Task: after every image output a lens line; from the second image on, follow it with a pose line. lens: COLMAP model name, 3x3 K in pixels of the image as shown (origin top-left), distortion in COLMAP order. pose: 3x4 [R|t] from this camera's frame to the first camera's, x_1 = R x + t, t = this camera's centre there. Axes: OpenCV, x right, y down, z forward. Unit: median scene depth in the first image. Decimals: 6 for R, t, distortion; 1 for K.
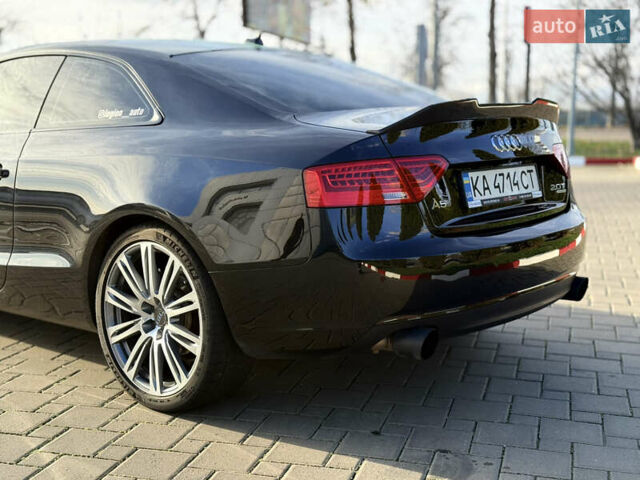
lens RADIAL K [[892.4, 0, 320.0], [0, 892.4, 240.0], [0, 0, 1]] dist [0.148885, -0.158789]
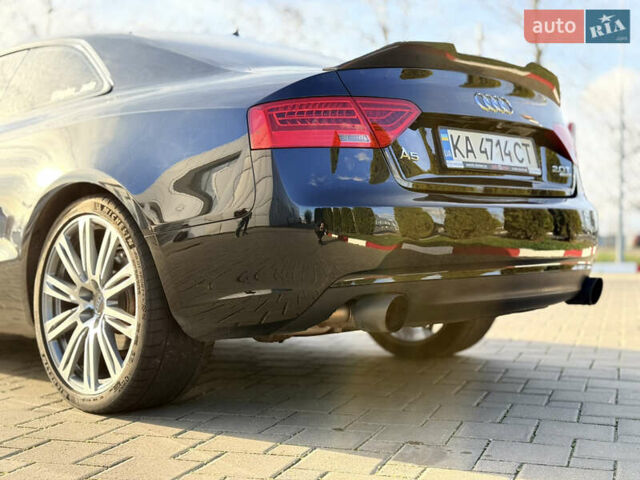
lens RADIAL K [[892.4, 0, 320.0], [0, 892.4, 240.0], [0, 0, 1]] dist [0.148885, -0.158789]
pose [[0.998270, -0.003753, -0.058683, 0.089356], [-0.004702, 0.989672, -0.143272, 0.151337], [0.058615, 0.143300, 0.987942, 0.140810]]
